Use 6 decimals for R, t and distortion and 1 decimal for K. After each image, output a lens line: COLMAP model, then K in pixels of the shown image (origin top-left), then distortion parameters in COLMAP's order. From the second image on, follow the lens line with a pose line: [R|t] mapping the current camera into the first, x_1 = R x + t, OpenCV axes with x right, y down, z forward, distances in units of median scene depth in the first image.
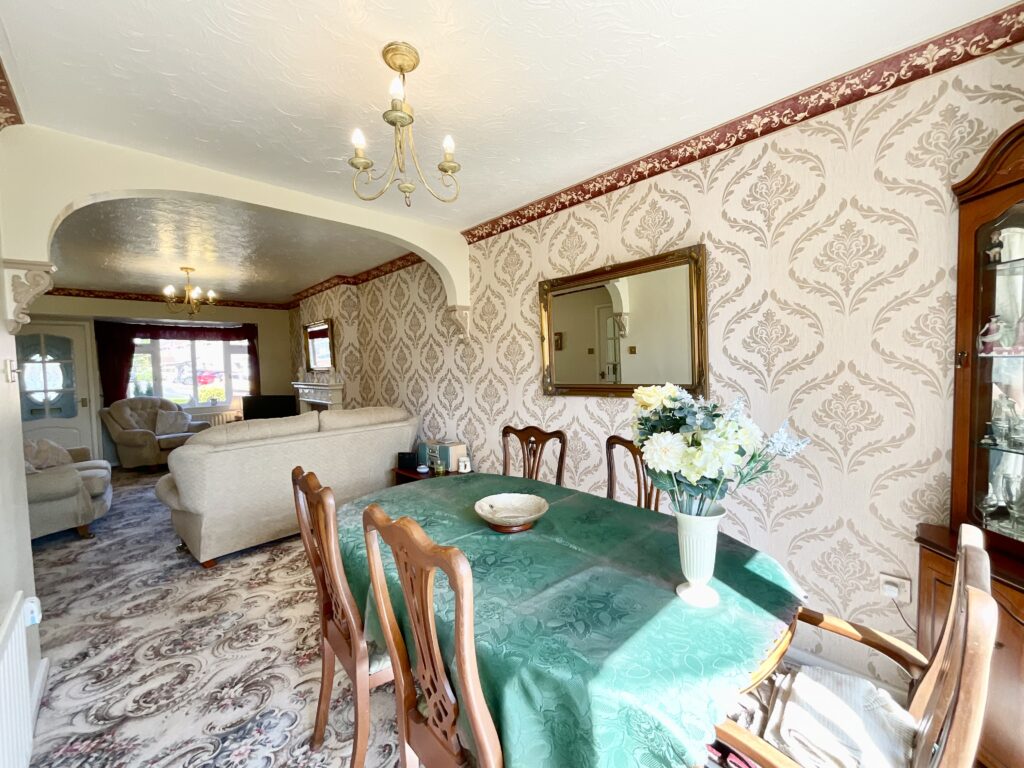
lens RADIAL K [[455.3, 0, 511.8], [0, 455.3, 381.1], [0, 0, 1]] dist [0.019964, -0.009882]
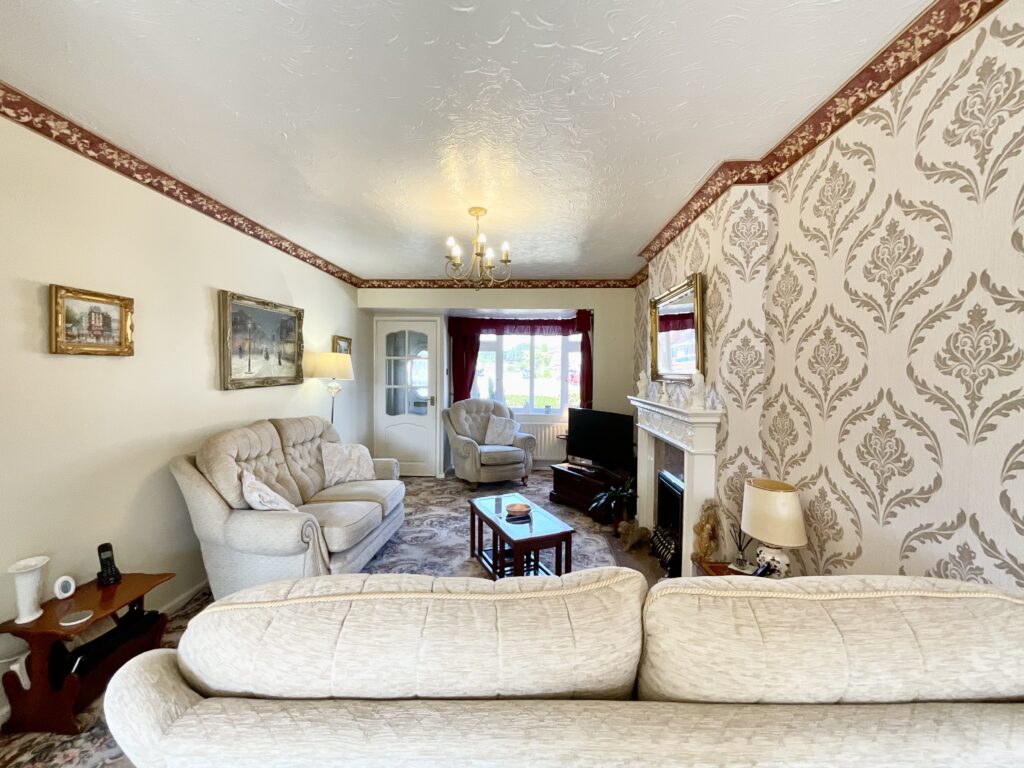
lens RADIAL K [[418.4, 0, 510.8], [0, 418.4, 384.3], [0, 0, 1]] dist [-0.000842, 0.000981]
pose [[0.713737, 0.054176, -0.698316, -0.193532], [-0.051727, 0.998359, 0.024584, -0.017647], [0.698501, 0.018575, 0.715367, 0.468847]]
